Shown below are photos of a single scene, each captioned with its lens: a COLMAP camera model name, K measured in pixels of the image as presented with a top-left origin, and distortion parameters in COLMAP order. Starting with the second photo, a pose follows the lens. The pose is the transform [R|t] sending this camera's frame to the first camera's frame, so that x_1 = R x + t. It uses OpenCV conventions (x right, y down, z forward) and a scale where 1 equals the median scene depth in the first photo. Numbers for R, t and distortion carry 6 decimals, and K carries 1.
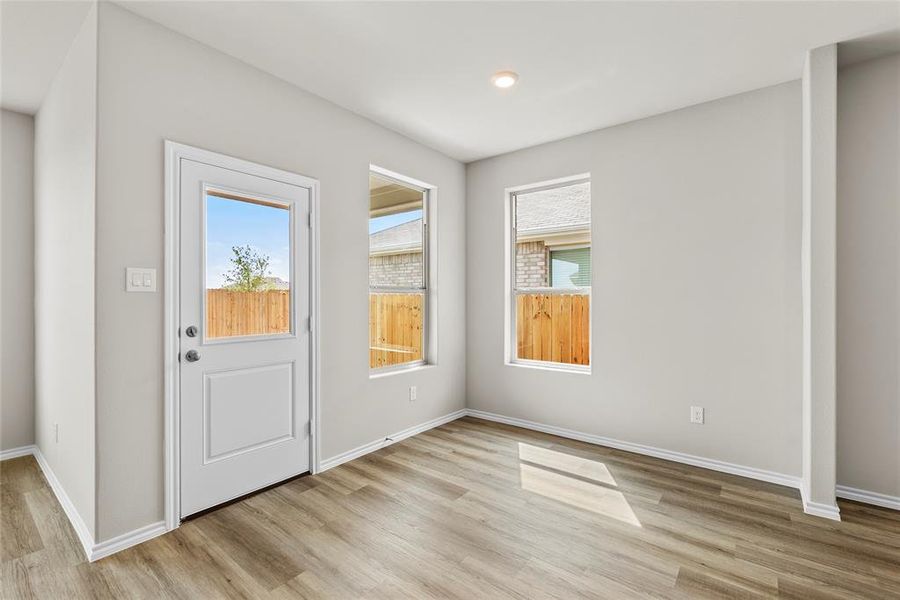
lens RADIAL K [[400.1, 0, 450.0], [0, 400.1, 300.0], [0, 0, 1]] dist [-0.001787, -0.000139]
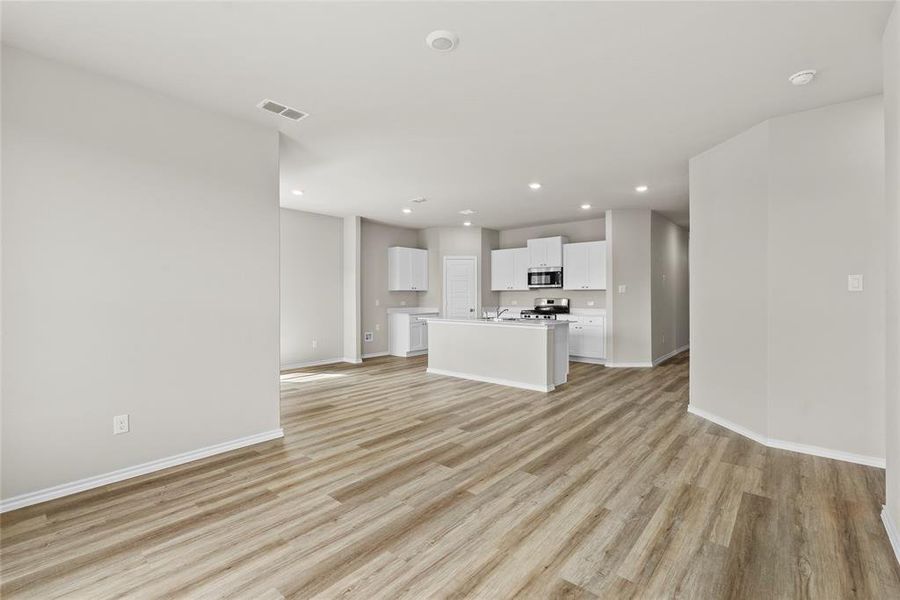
lens RADIAL K [[400.1, 0, 450.0], [0, 400.1, 300.0], [0, 0, 1]] dist [-0.001787, -0.000139]
pose [[0.051964, -0.012268, 0.998574, -1.822527], [0.003532, 0.999921, 0.012101, 0.001389], [-0.998643, 0.002899, 0.052003, 0.088366]]
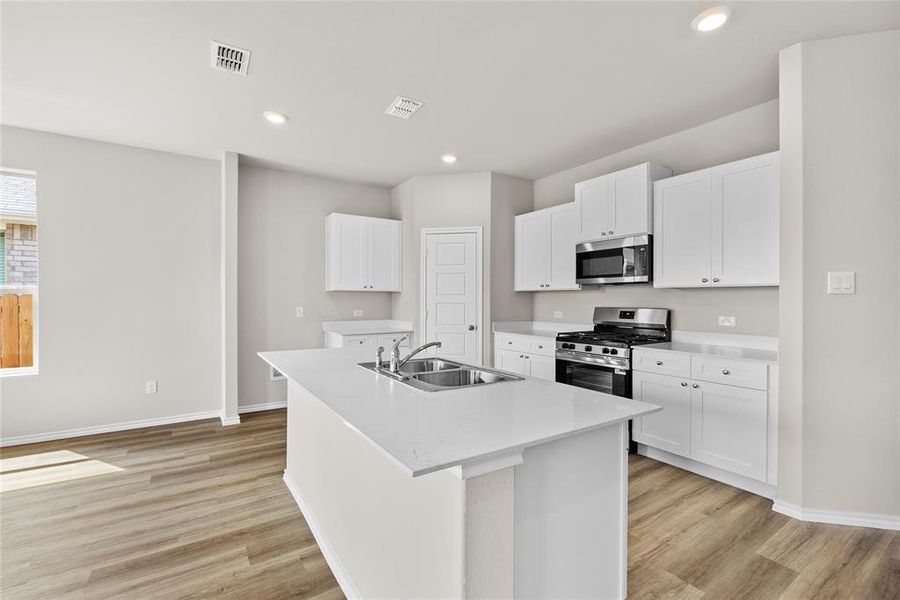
lens RADIAL K [[400.1, 0, 450.0], [0, 400.1, 300.0], [0, 0, 1]] dist [-0.001787, -0.000139]
pose [[0.322837, -0.002031, 0.946452, -0.321238], [-0.000093, 0.999998, 0.002178, 0.000322], [-0.946455, -0.000791, 0.322836, -0.364668]]
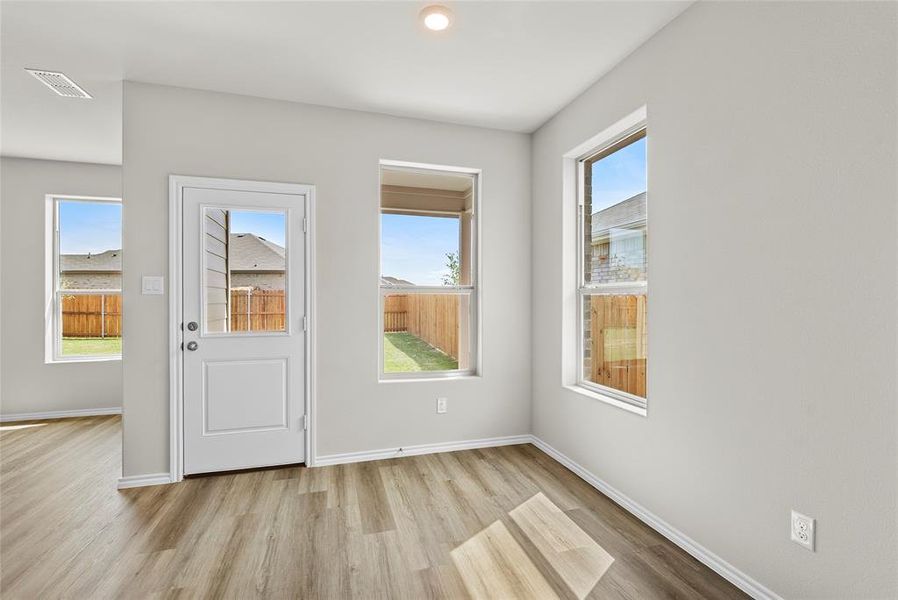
lens RADIAL K [[409.9, 0, 450.0], [0, 409.9, 302.7], [0, 0, 1]] dist [-0.001549, -0.000195]
pose [[0.815820, 0.003132, -0.578297, 0.593078], [-0.001442, 0.999993, 0.003381, 0.000180], [0.578304, -0.001924, 0.815819, 0.344675]]
